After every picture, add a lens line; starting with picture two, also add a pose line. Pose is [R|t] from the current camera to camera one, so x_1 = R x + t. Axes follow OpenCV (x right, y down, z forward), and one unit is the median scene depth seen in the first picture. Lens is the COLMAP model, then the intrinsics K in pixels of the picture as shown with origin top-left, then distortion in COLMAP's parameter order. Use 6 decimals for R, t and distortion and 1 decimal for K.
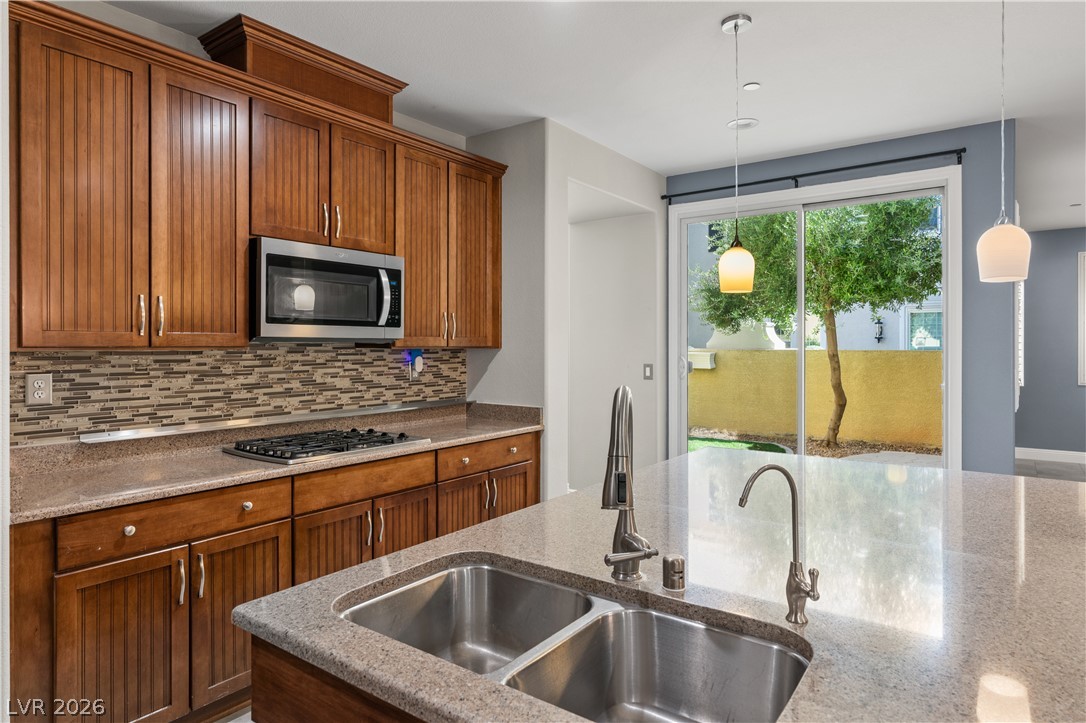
lens RADIAL K [[643.2, 0, 545.0], [0, 643.2, 347.6], [0, 0, 1]] dist [0.018263, -0.000064]
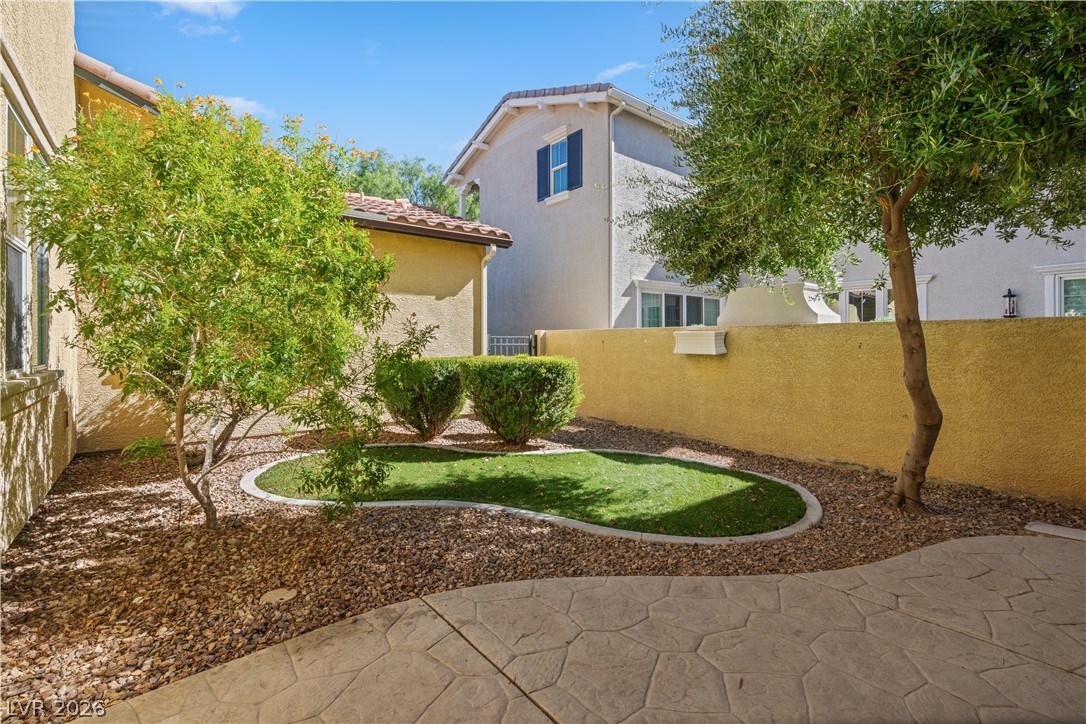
lens RADIAL K [[496.4, 0, 546.8], [0, 496.4, 340.4], [0, 0, 1]] dist [-0.000884, 0.000324]
pose [[0.964725, -0.002449, -0.263248, 0.245967], [0.000350, 0.999968, -0.008022, 0.024536], [0.263259, 0.007647, 0.964695, 0.496630]]
